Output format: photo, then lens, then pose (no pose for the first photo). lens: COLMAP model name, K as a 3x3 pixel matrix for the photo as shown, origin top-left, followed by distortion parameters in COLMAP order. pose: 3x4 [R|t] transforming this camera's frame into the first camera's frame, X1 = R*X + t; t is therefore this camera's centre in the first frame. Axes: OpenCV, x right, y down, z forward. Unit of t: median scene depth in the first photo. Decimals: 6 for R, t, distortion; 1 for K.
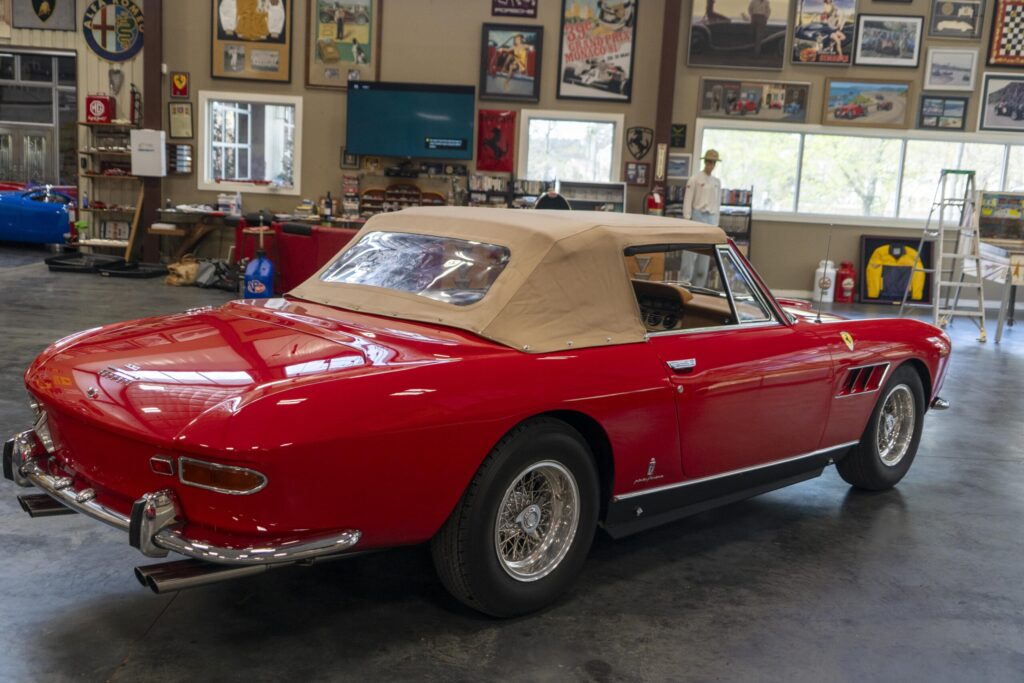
lens RADIAL K [[1114.7, 0, 511.8], [0, 1114.7, 348.8], [0, 0, 1]] dist [0.048824, 0.000000]
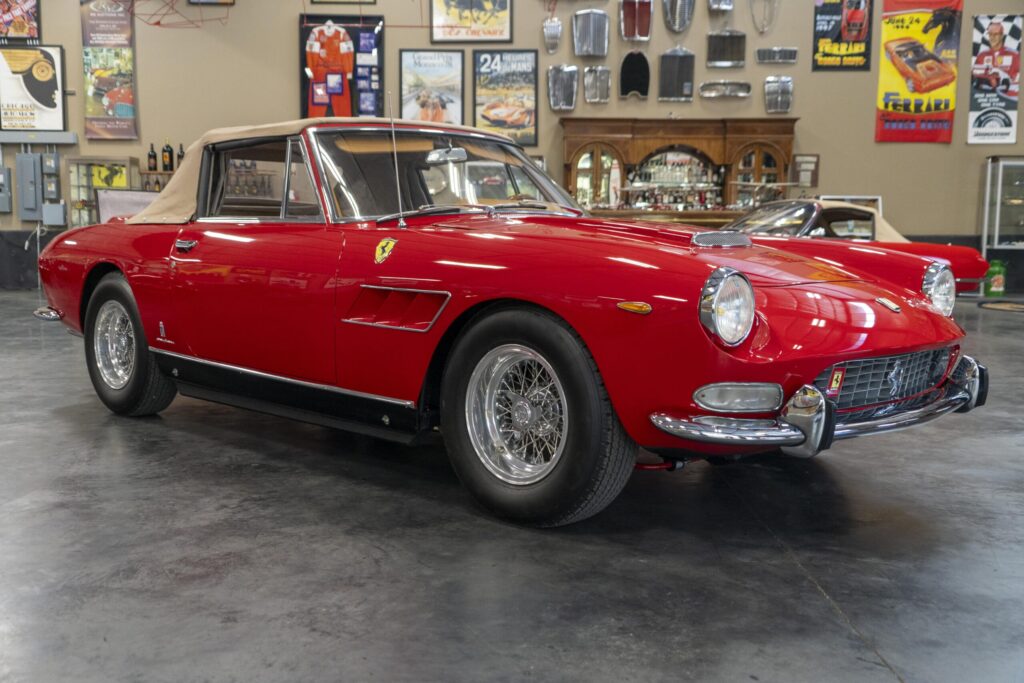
lens RADIAL K [[1031.3, 0, 505.8], [0, 1031.3, 349.3], [0, 0, 1]] dist [0.044786, 0.000000]
pose [[-0.002677, 0.054622, -0.998504, 0.342922], [-0.163892, 0.984982, 0.054321, 0.002380], [0.986475, 0.163792, 0.006315, 0.384877]]
